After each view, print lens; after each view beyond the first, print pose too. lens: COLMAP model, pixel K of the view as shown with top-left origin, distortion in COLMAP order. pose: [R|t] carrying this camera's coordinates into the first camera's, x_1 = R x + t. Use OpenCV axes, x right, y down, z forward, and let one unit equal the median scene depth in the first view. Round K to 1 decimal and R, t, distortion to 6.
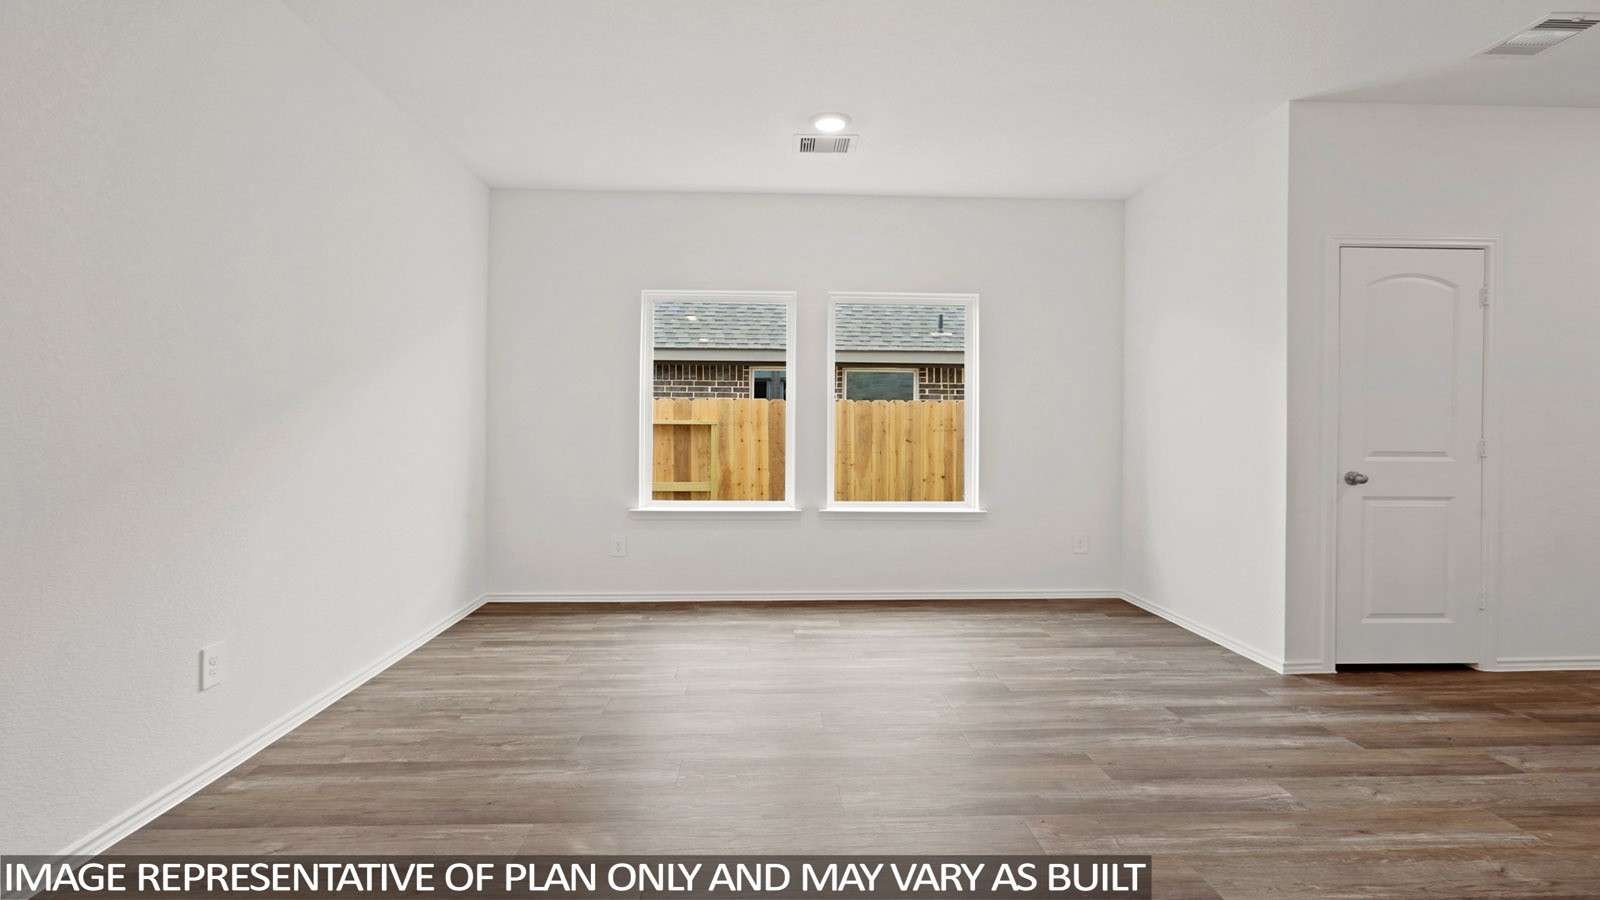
lens RADIAL K [[750.7, 0, 799.2], [0, 750.7, 444.7], [0, 0, 1]] dist [-0.004798, 0.000468]
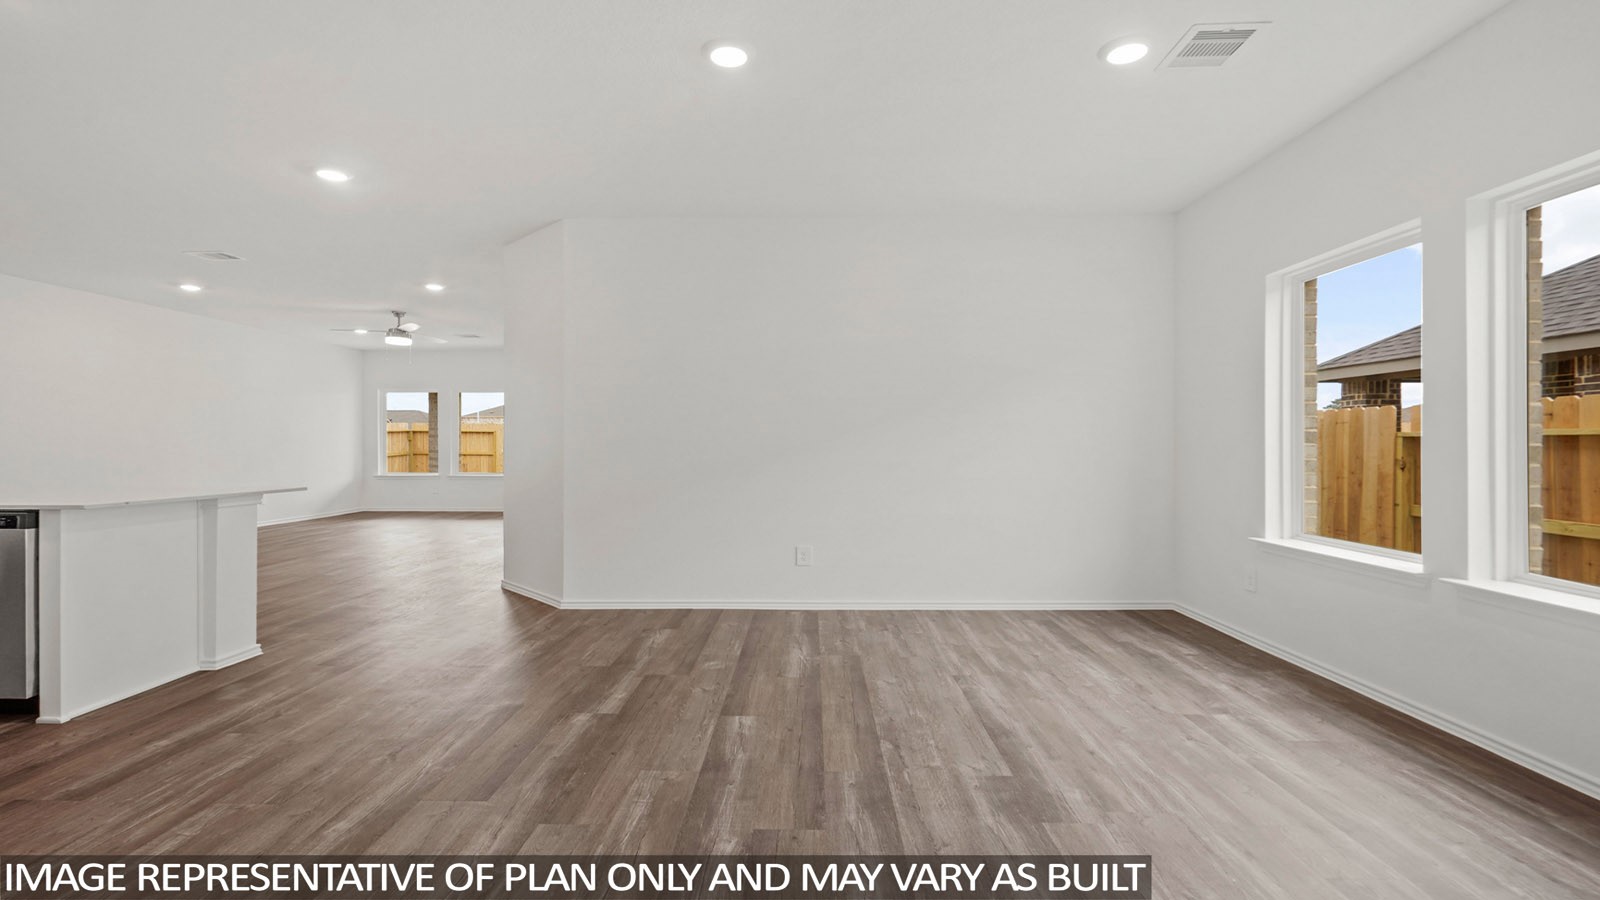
lens RADIAL K [[750.7, 0, 795.6], [0, 750.7, 442.4], [0, 0, 1]] dist [-0.004798, 0.000468]
pose [[-0.063499, -0.009268, -0.997939, 1.165310], [-0.020886, 0.999750, -0.007956, -0.003077], [0.997763, 0.020338, -0.063677, 0.980243]]
